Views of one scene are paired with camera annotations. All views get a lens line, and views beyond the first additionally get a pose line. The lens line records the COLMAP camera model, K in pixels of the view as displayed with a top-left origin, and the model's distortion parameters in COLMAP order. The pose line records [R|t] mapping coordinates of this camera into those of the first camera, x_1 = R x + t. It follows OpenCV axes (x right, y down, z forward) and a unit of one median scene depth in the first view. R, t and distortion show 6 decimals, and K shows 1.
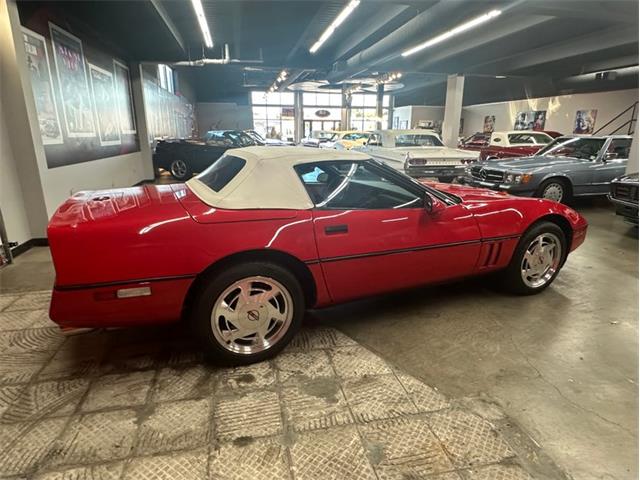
lens RADIAL K [[380.1, 0, 319.3], [0, 380.1, 240.2], [0, 0, 1]] dist [-0.005089, 0.002234]
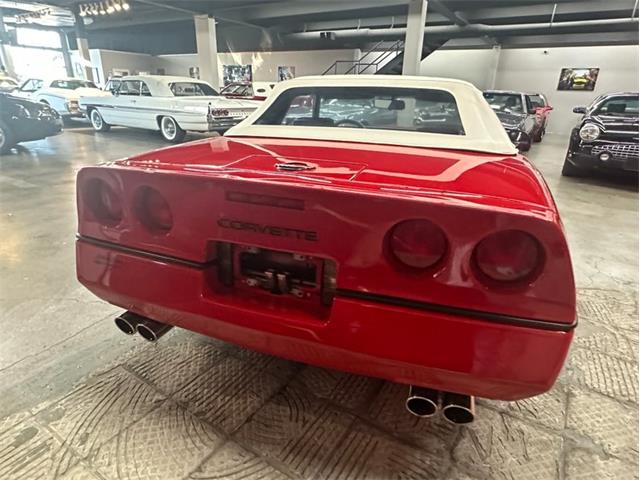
lens RADIAL K [[380.1, 0, 318.2], [0, 380.1, 247.6], [0, 0, 1]] dist [-0.005089, 0.002234]
pose [[0.702240, -0.254643, 0.664843, -0.472798], [0.171139, 0.966842, 0.189547, -0.050934], [-0.691065, -0.019327, 0.722534, 0.329308]]
